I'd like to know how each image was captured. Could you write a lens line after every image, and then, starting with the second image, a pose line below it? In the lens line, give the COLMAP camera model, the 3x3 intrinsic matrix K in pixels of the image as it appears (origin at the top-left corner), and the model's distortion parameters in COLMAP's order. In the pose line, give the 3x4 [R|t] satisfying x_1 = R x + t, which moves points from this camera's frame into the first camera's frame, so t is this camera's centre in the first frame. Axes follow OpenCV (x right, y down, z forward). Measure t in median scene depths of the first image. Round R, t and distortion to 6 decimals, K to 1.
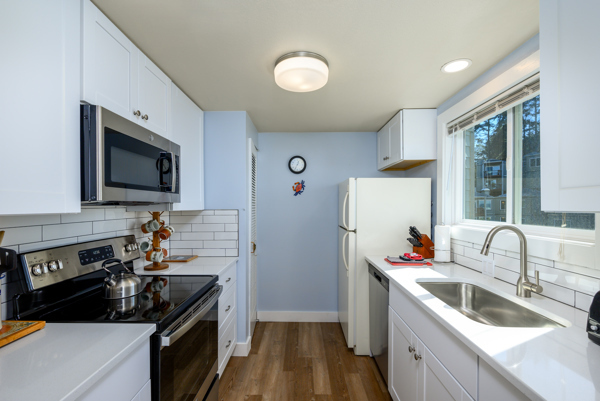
lens RADIAL K [[265.1, 0, 299.5], [0, 265.1, 203.6], [0, 0, 1]] dist [-0.010052, 0.000416]
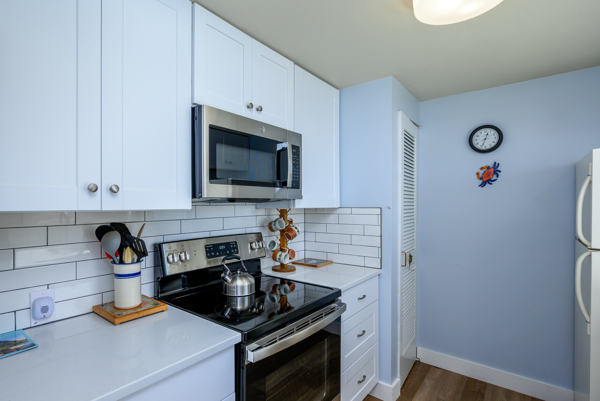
lens RADIAL K [[294.9, 0, 298.9], [0, 294.9, 202.3], [0, 0, 1]] dist [-0.003819, -0.001404]
pose [[0.759734, -0.004032, -0.650222, 0.176804], [0.007335, 0.999970, 0.002370, 0.004867], [0.650193, -0.006570, 0.759741, 0.249336]]
